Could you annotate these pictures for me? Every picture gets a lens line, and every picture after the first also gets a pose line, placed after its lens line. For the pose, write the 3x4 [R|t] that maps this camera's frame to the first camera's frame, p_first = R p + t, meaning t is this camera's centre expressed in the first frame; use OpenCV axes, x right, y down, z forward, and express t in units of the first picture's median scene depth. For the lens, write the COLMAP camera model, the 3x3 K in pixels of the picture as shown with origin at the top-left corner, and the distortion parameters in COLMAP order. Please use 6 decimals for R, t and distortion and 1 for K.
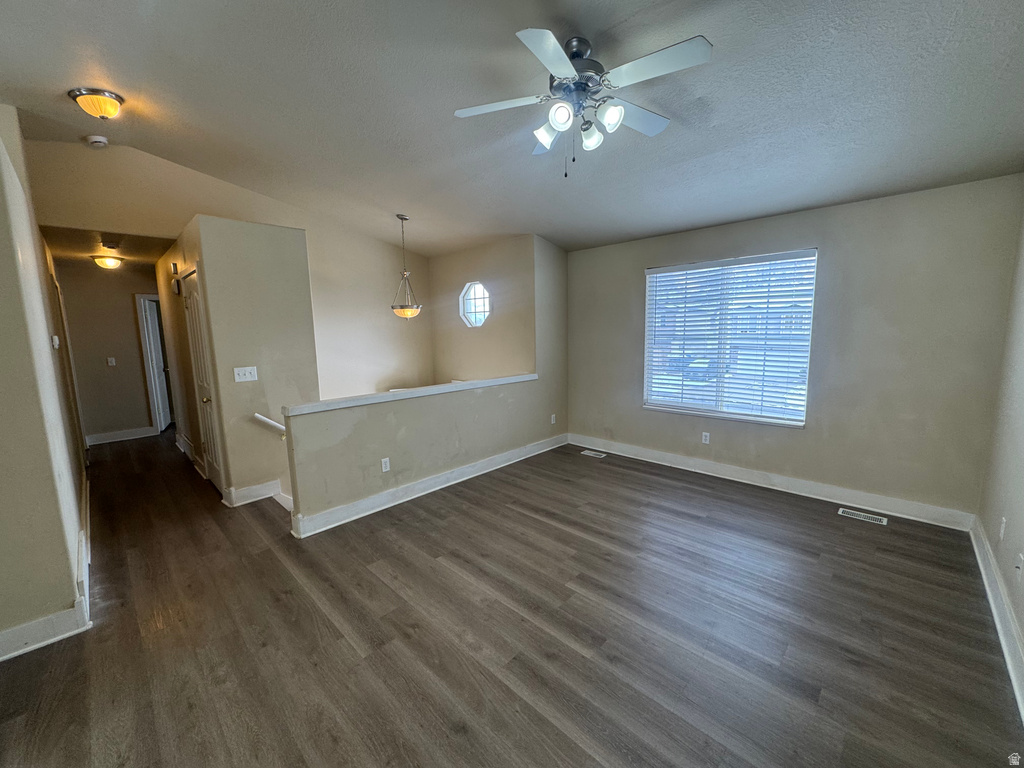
lens RADIAL K [[409.2, 0, 512.0], [0, 409.2, 384.0], [0, 0, 1]] dist [-0.000989, -0.000280]
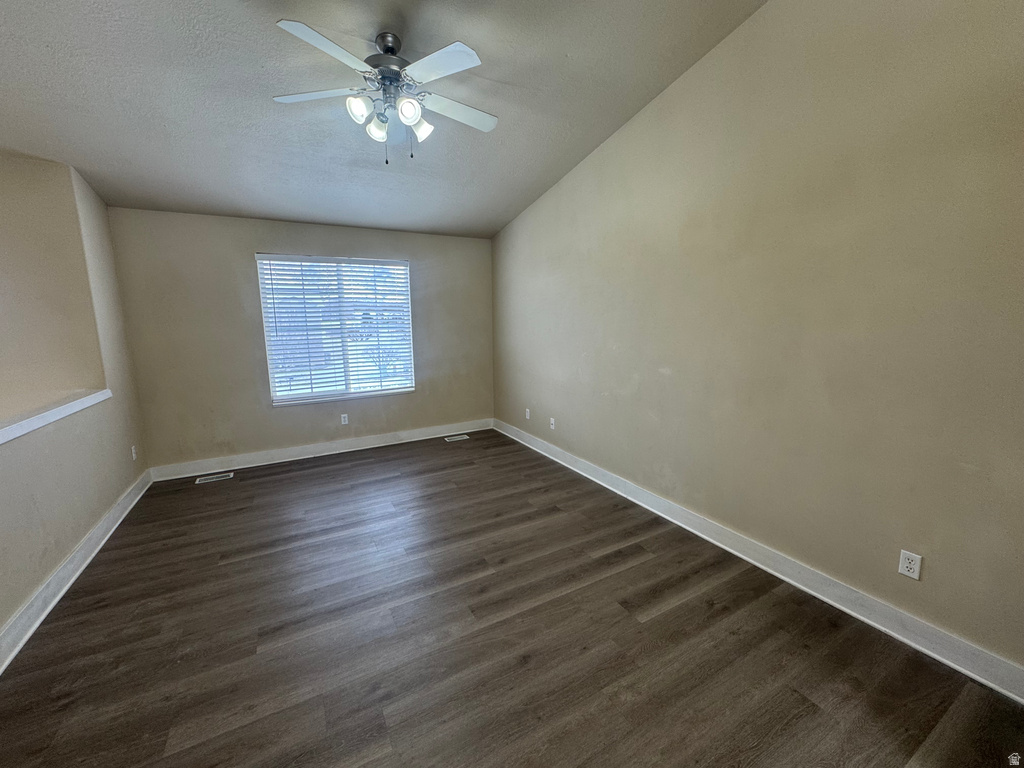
lens RADIAL K [[389.5, 0, 526.2], [0, 389.5, 385.3], [0, 0, 1]] dist [-0.000712, -0.000094]
pose [[0.291460, -0.152083, 0.944416, -0.447536], [0.132957, 0.984139, 0.117447, -0.020362], [-0.947298, 0.091336, 0.307058, 0.251358]]
